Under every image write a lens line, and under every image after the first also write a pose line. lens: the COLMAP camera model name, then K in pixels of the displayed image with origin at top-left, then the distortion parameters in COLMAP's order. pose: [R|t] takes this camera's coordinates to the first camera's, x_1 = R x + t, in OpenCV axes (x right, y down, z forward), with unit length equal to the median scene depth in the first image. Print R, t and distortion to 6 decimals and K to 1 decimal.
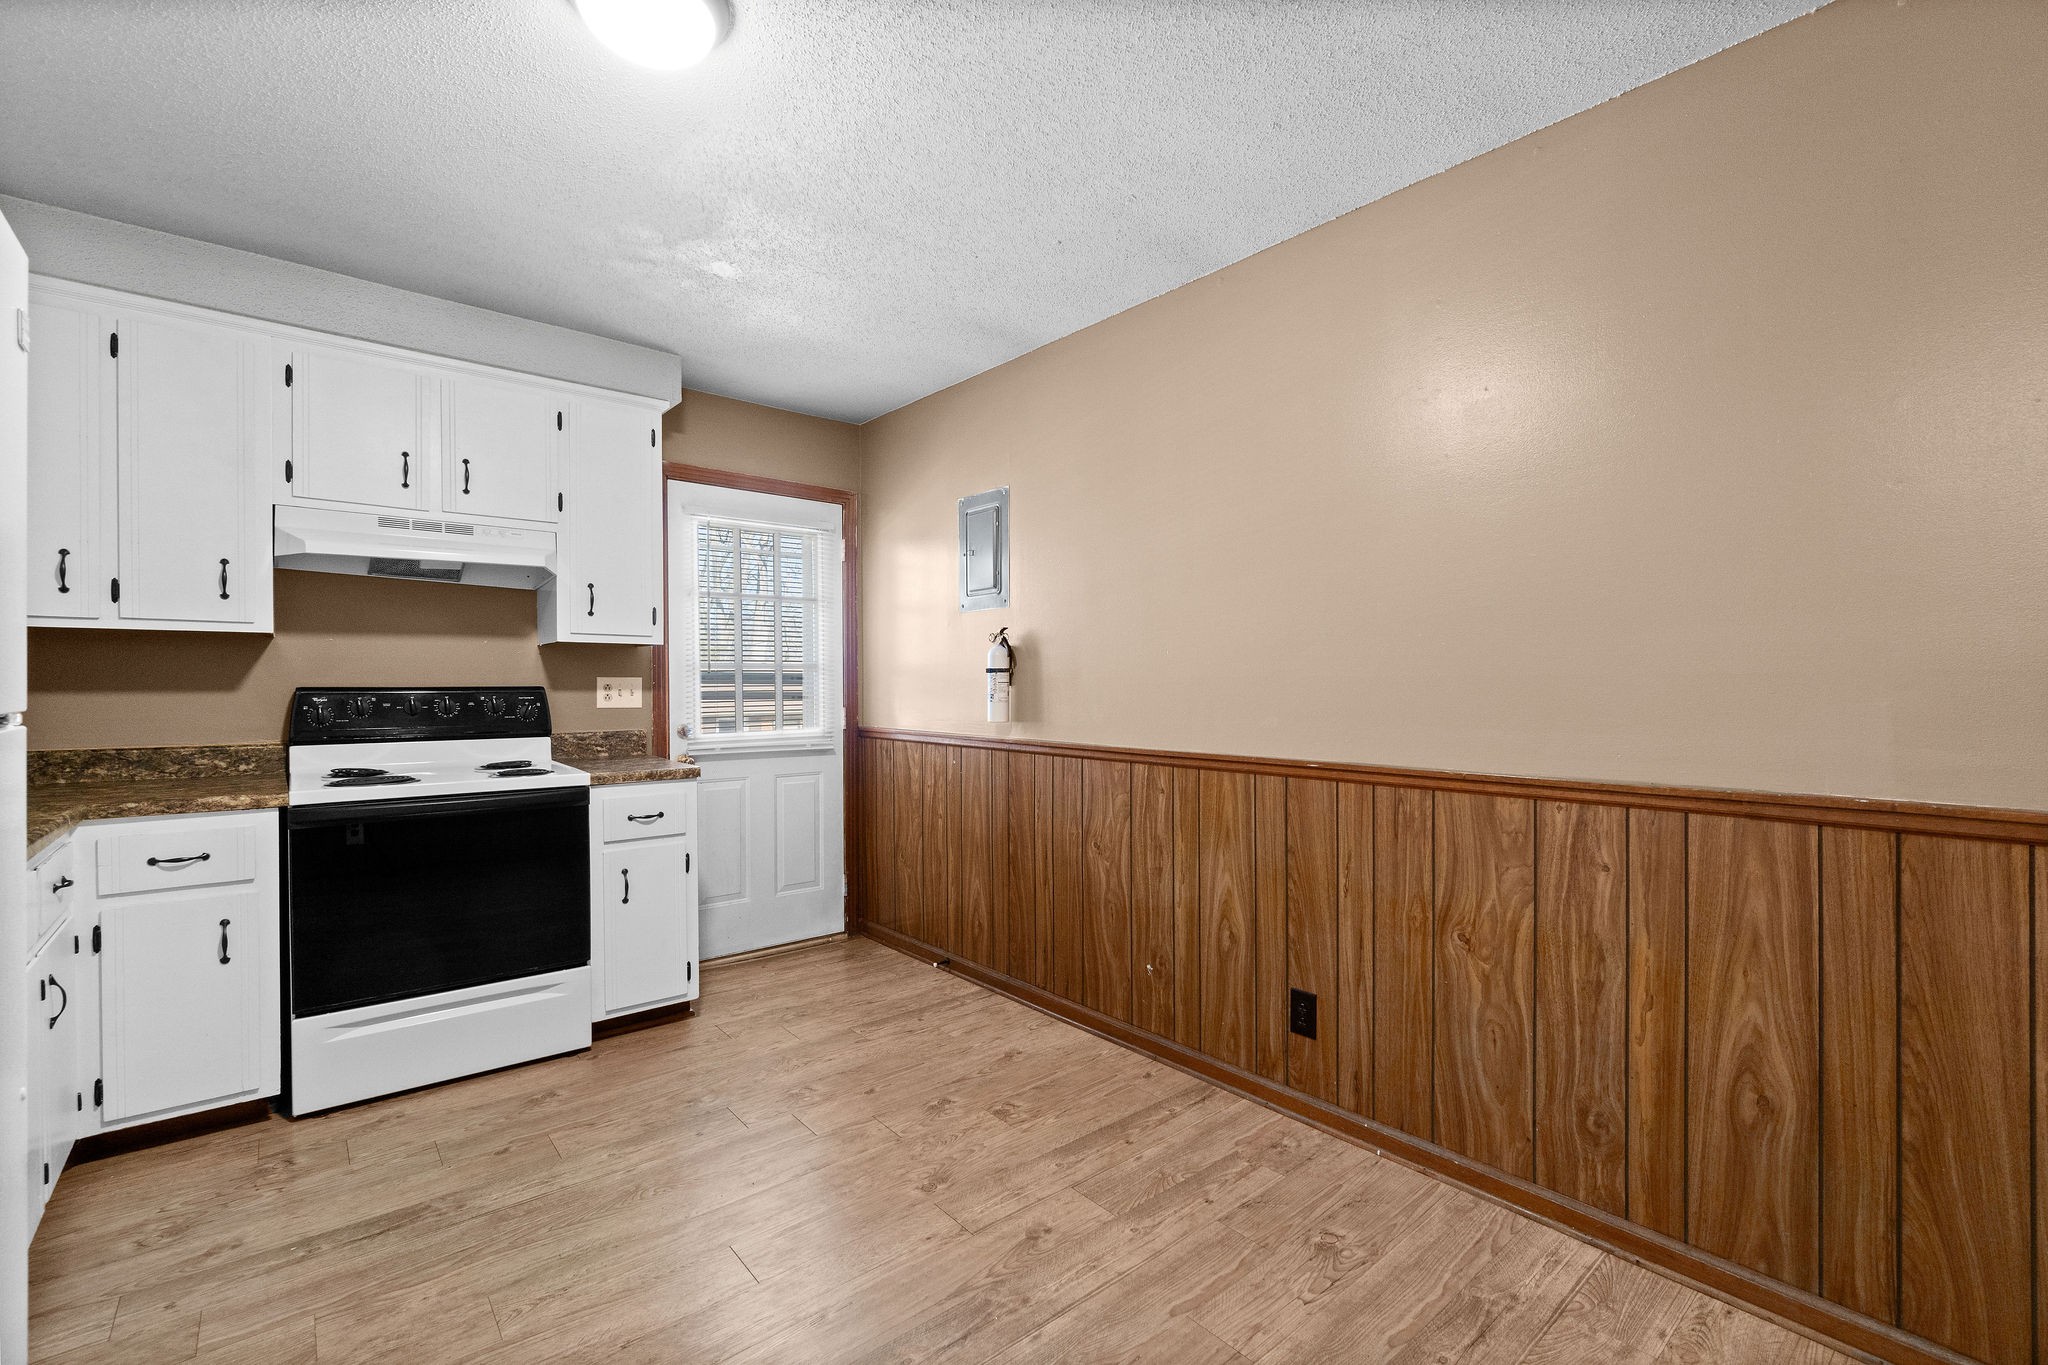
lens RADIAL K [[886.3, 0, 1026.8], [0, 886.3, 690.8], [0, 0, 1]] dist [0.002016, 0.000816]
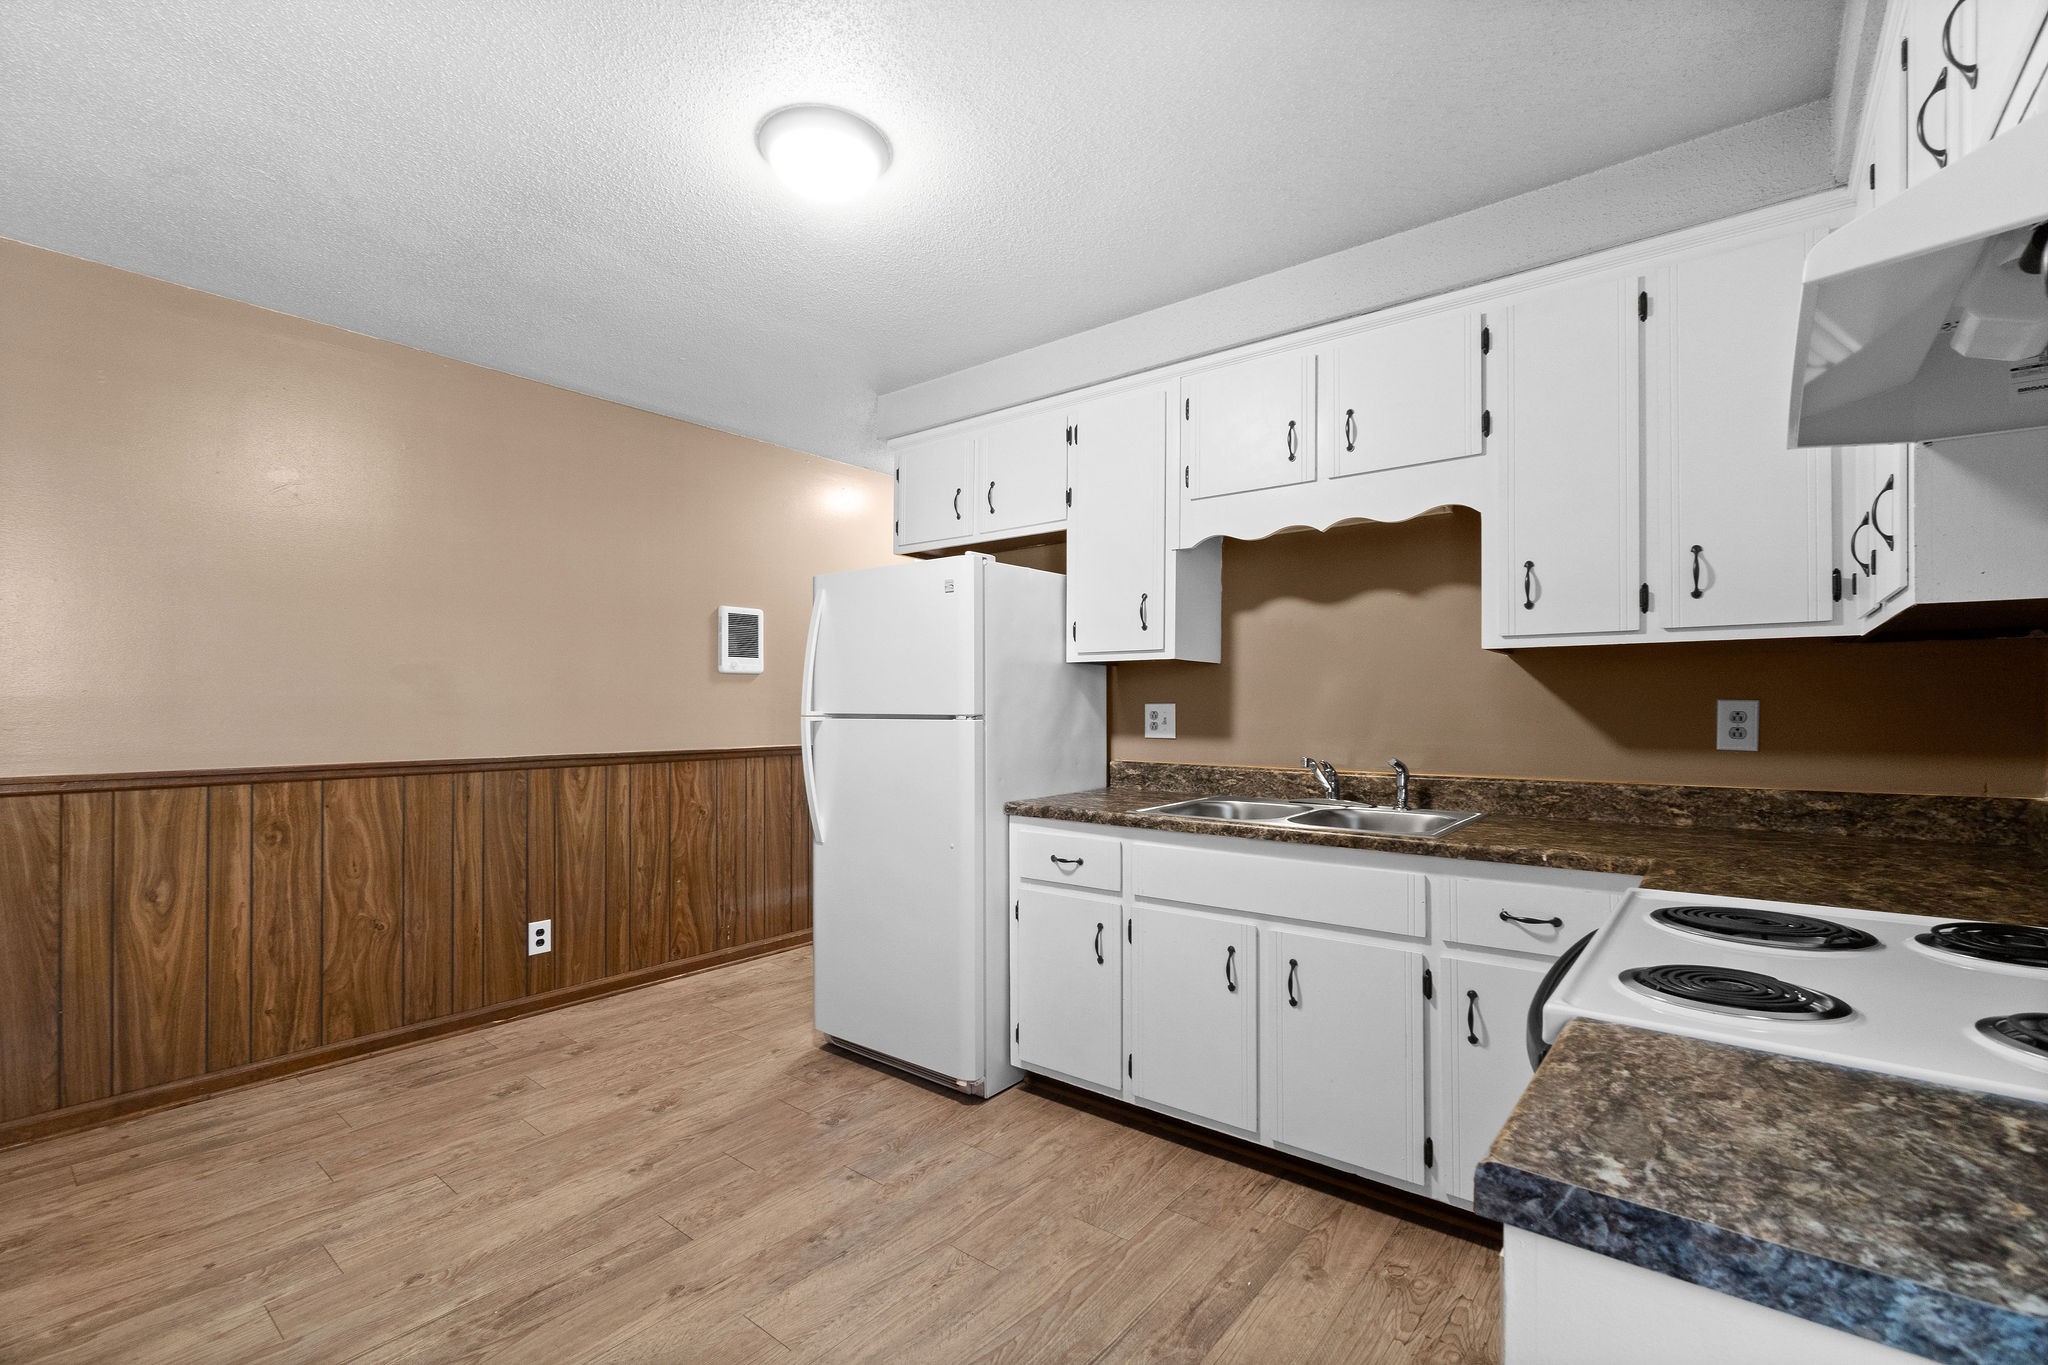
lens RADIAL K [[905.2, 0, 1026.0], [0, 905.2, 692.0], [0, 0, 1]] dist [-0.002917, 0.000150]
pose [[-0.980012, -0.008145, -0.198774, -0.244440], [-0.007094, 0.999957, -0.005998, -0.010750], [0.198814, -0.004468, -0.980027, 1.239969]]
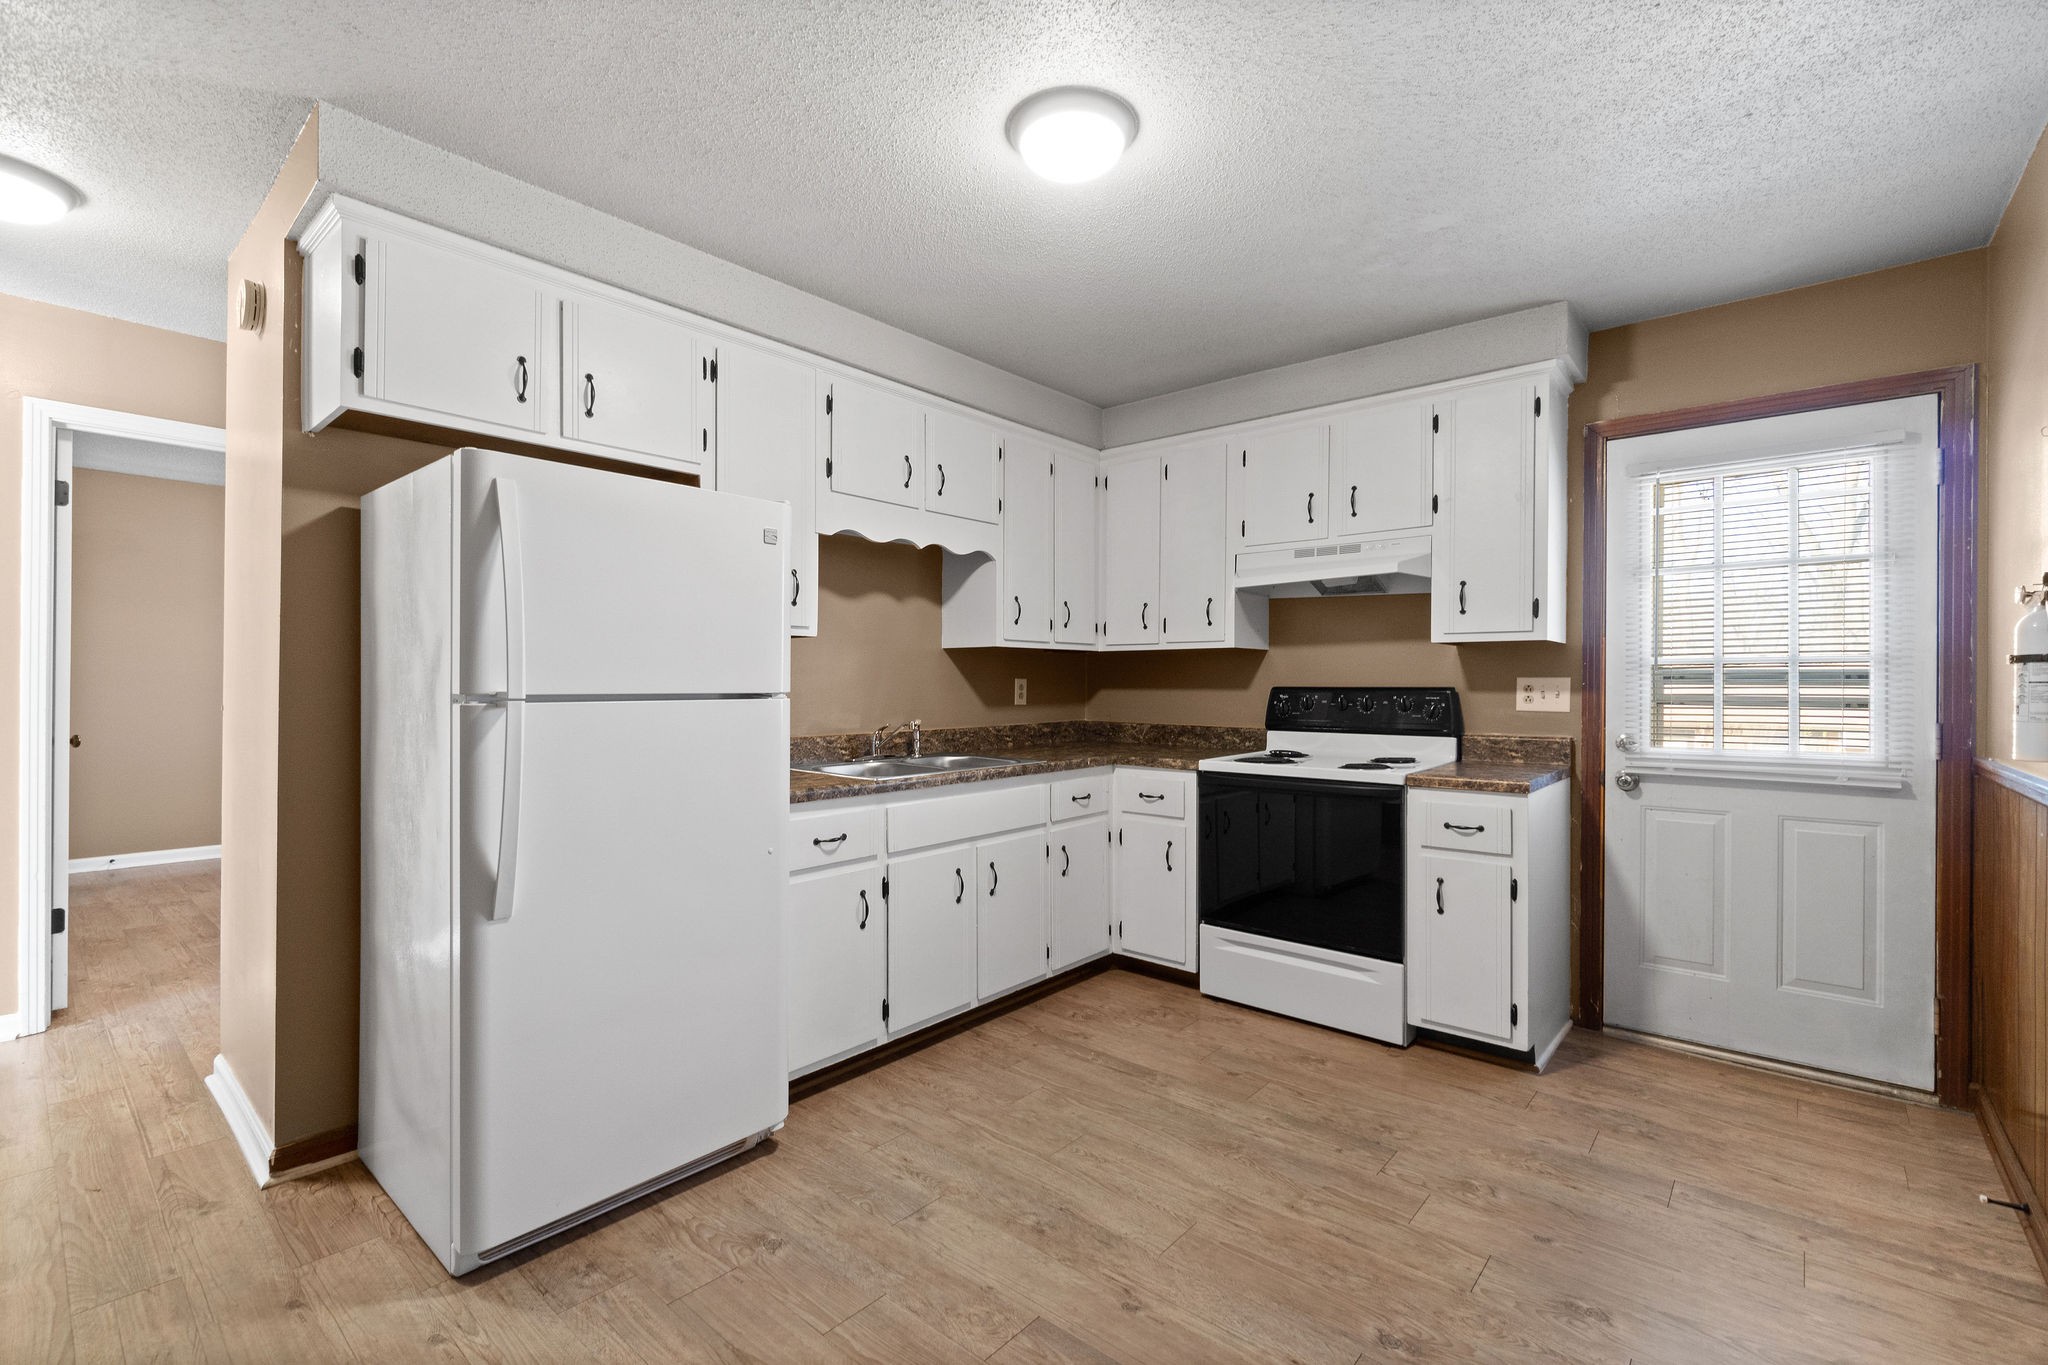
lens RADIAL K [[900.7, 0, 1024.0], [0, 900.7, 682.5], [0, 0, 1]] dist [0.001209, 0.000470]
pose [[0.162770, -0.002162, -0.986662, 0.437967], [-0.010702, 0.999935, -0.003957, -0.001079], [0.986606, 0.011204, 0.162737, 0.401526]]
